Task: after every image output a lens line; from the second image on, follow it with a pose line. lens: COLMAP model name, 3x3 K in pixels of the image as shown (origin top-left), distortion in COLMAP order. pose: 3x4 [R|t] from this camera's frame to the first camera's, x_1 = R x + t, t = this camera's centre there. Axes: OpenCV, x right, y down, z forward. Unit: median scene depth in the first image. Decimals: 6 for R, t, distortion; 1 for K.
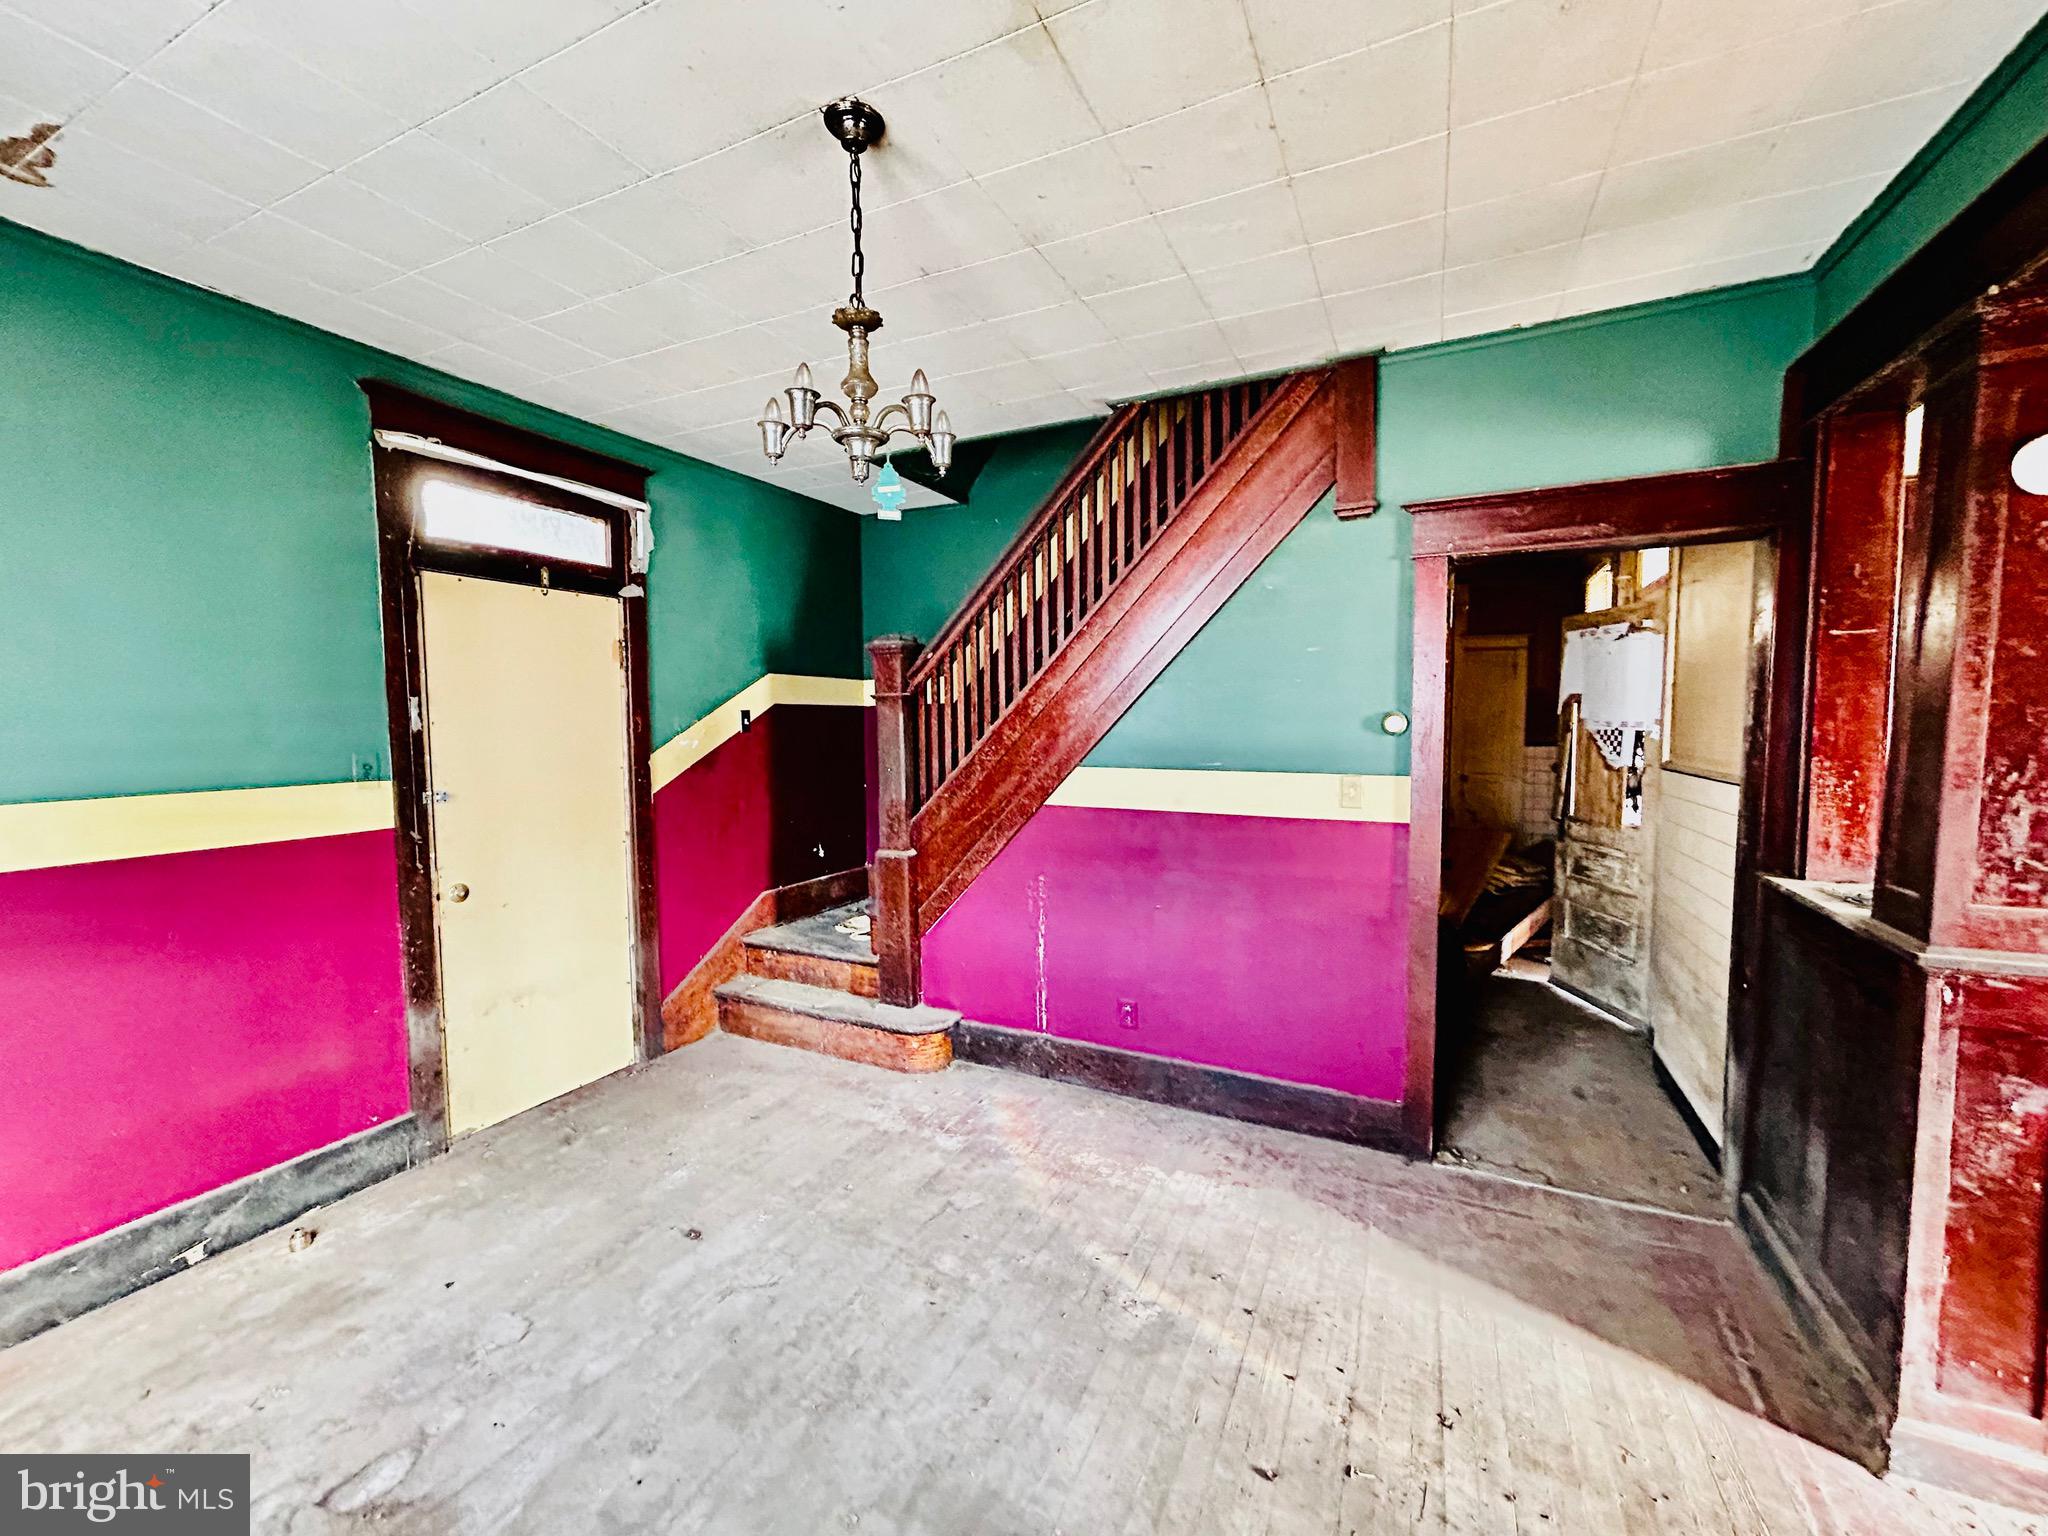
lens RADIAL K [[821.5, 0, 1022.5], [0, 821.5, 767.8], [0, 0, 1]] dist [0.002414, 0.000150]
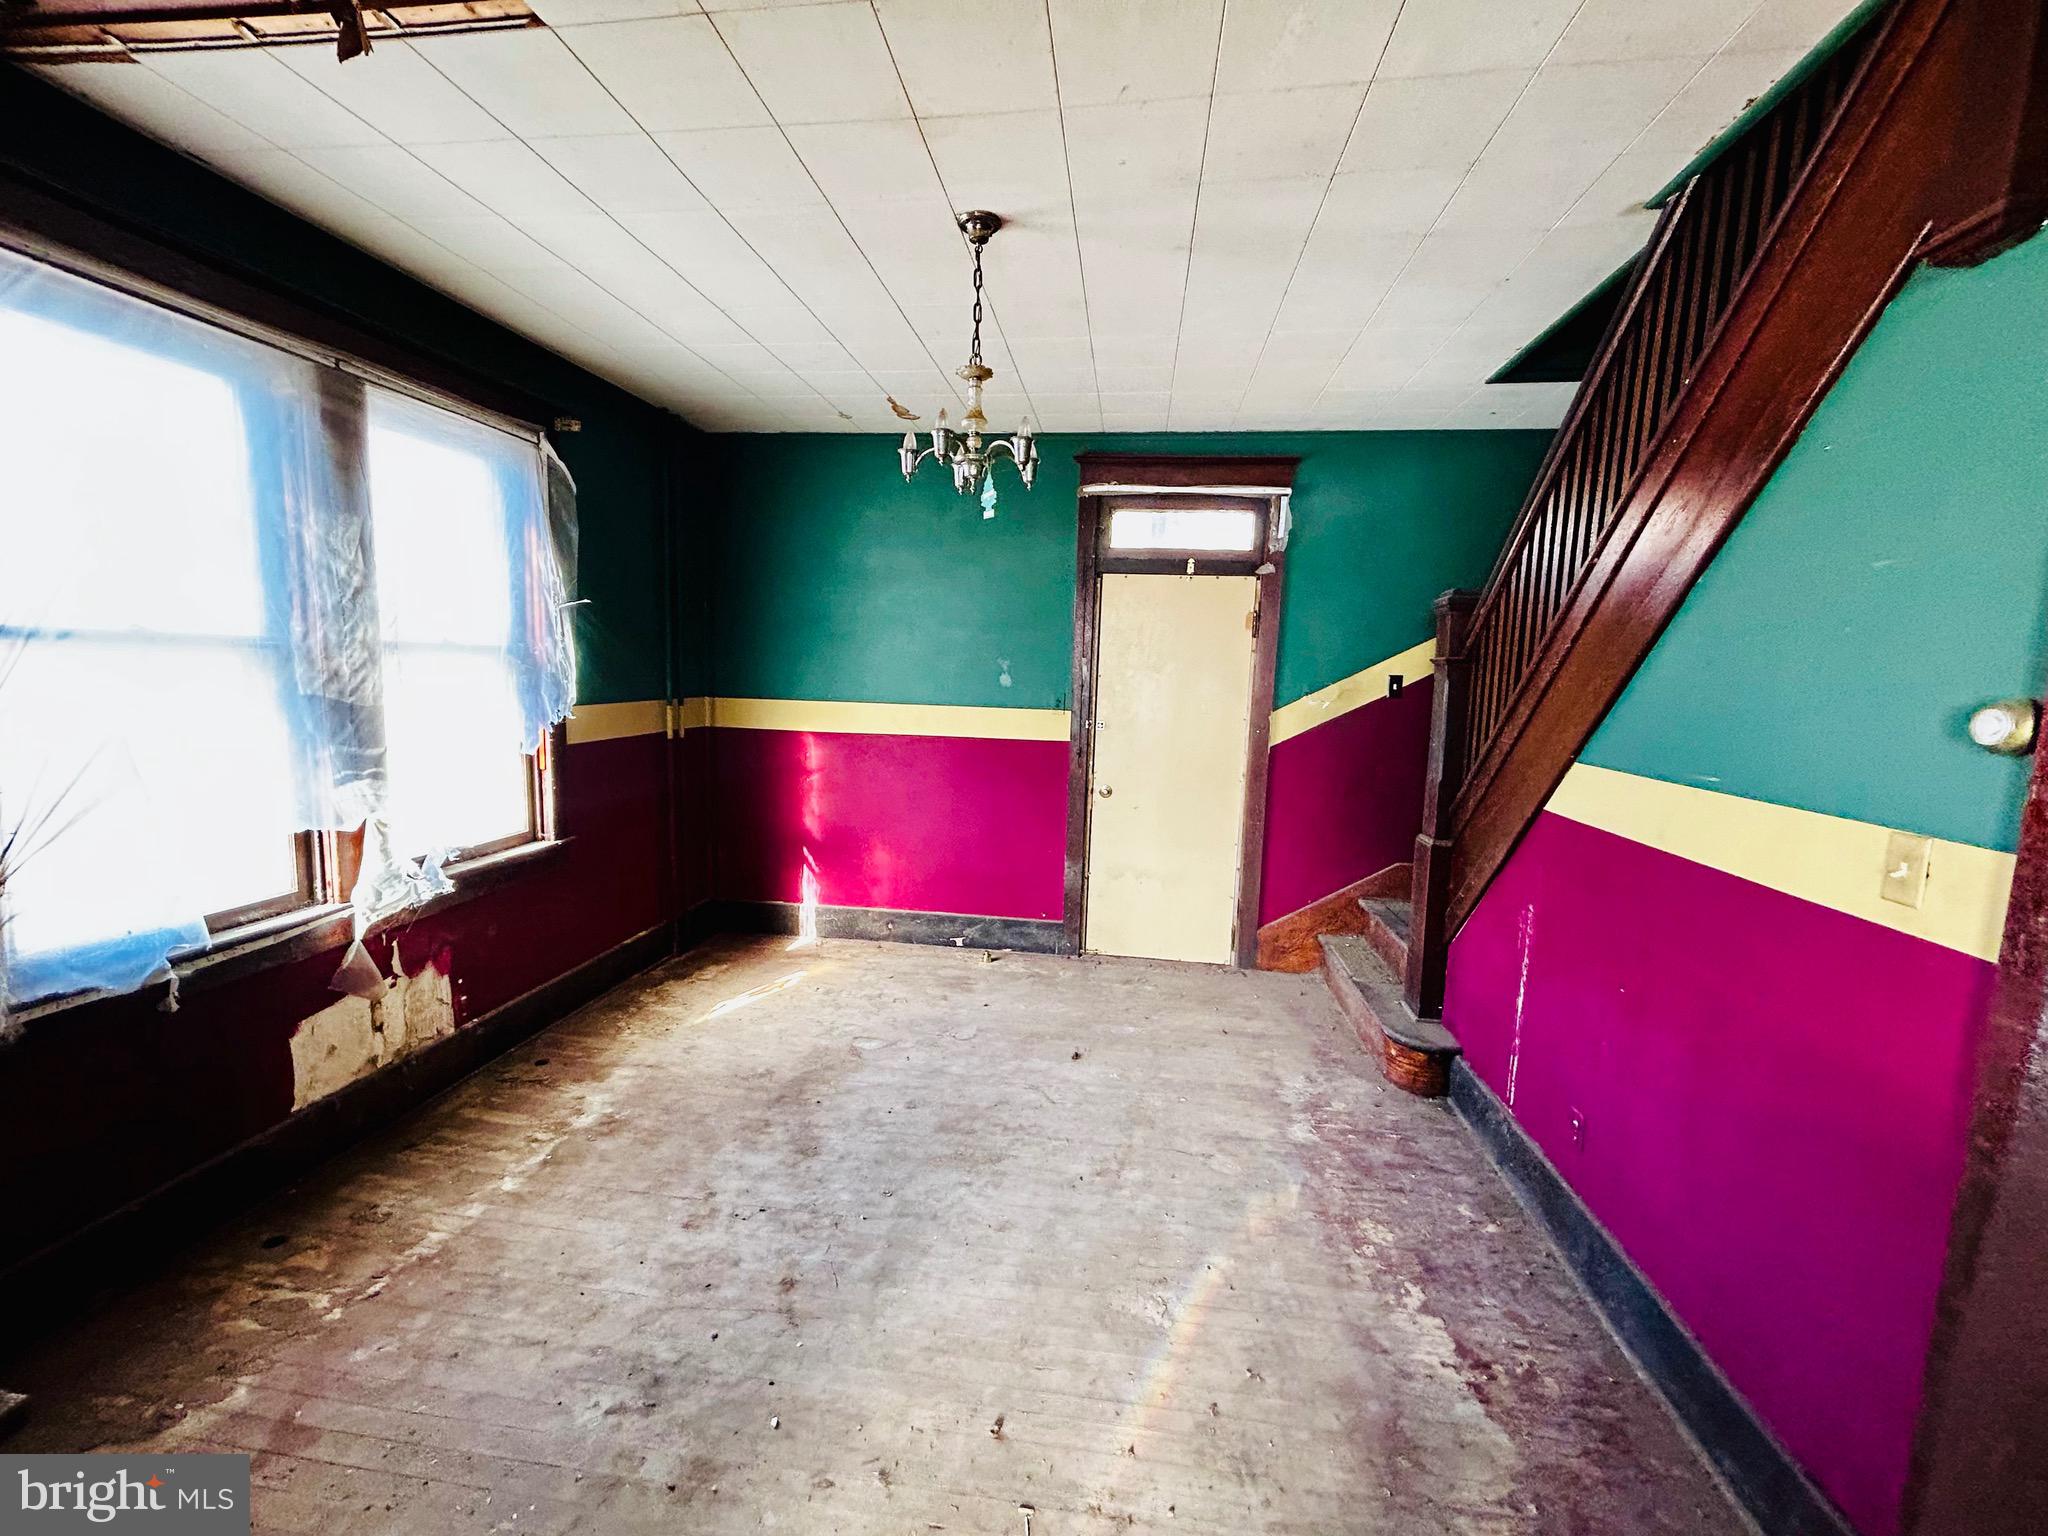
lens RADIAL K [[821.5, 0, 1027.4], [0, 821.5, 771.7], [0, 0, 1]] dist [0.002414, 0.000150]
pose [[0.324850, 0.131396, -0.936594, 0.681012], [-0.093183, 0.989930, 0.106559, -0.029207], [0.941164, 0.052659, 0.333823, 0.390257]]
